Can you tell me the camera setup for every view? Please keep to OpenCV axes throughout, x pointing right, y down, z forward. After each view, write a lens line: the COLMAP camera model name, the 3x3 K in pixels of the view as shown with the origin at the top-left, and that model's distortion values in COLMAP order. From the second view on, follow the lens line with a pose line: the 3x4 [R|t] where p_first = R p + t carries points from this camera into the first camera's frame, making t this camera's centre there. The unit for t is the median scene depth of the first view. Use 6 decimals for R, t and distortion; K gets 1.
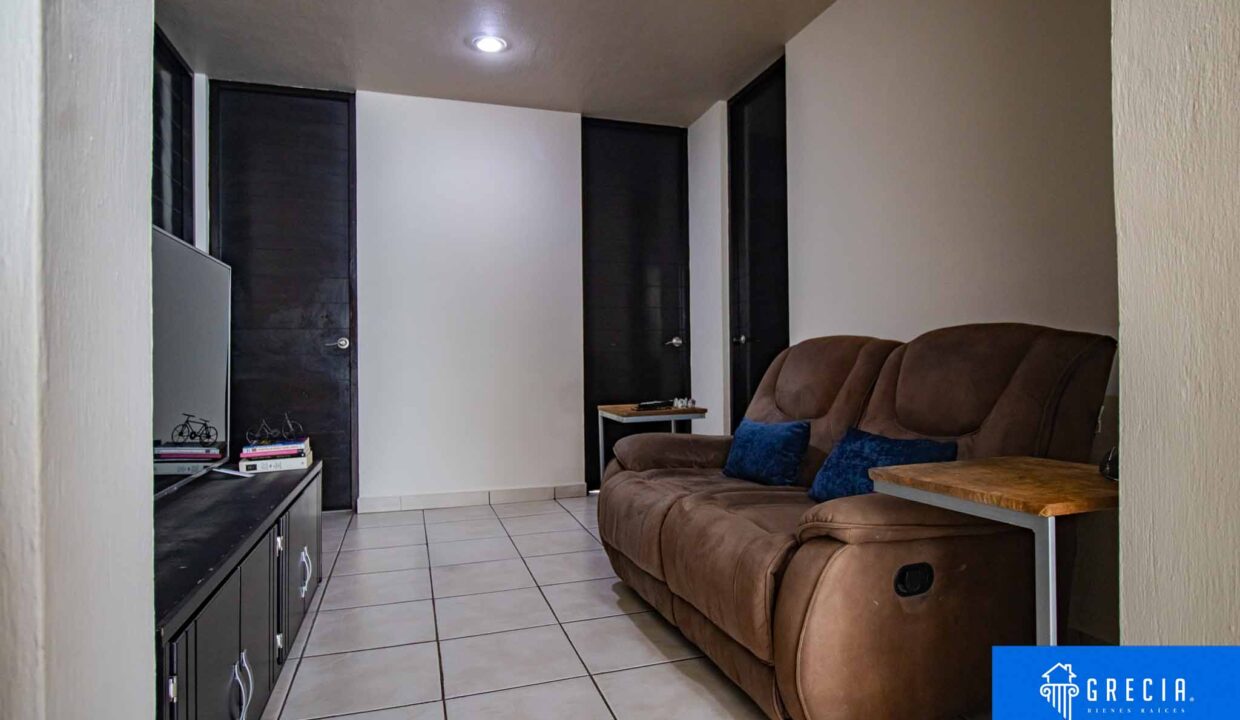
lens RADIAL K [[664.3, 0, 620.0], [0, 664.3, 360.0], [0, 0, 1]] dist [0.001354, 0.000919]
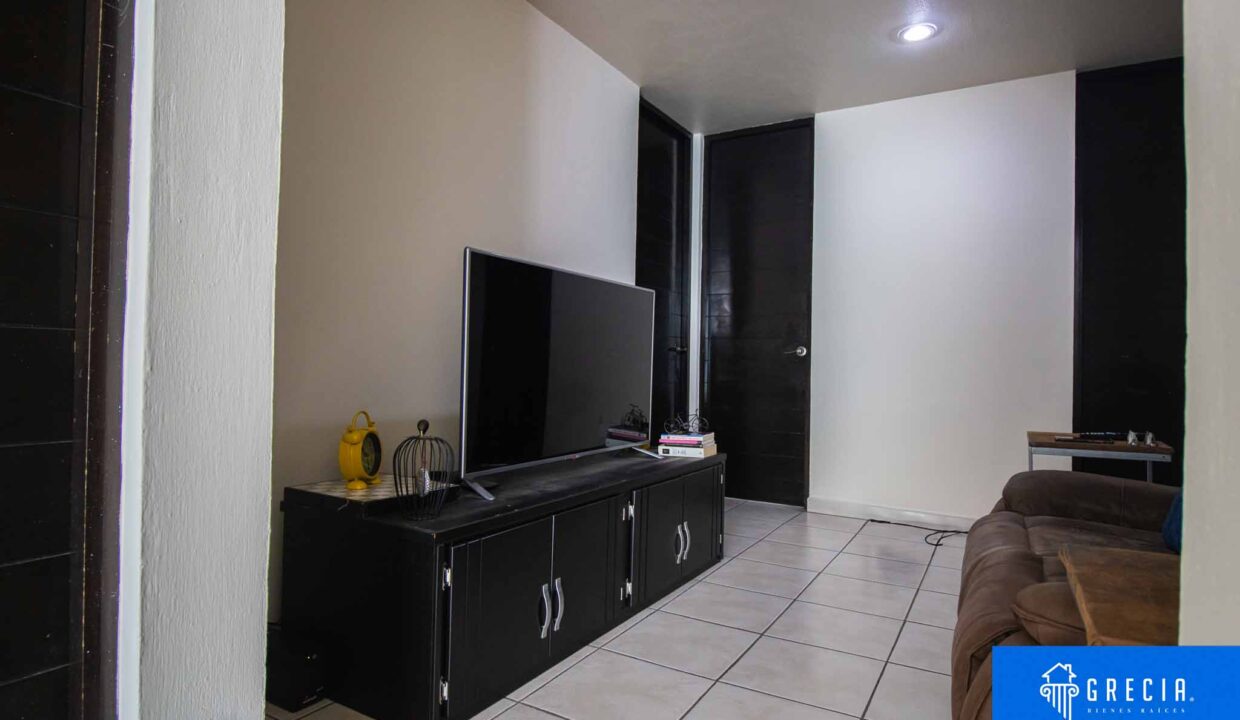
lens RADIAL K [[664.3, 0, 620.0], [0, 664.3, 360.0], [0, 0, 1]] dist [0.001354, 0.000919]
pose [[0.677073, 0.017976, -0.735697, 0.274405], [-0.027931, 0.999609, -0.001280, -0.003862], [0.735386, 0.021415, 0.677310, 0.090166]]
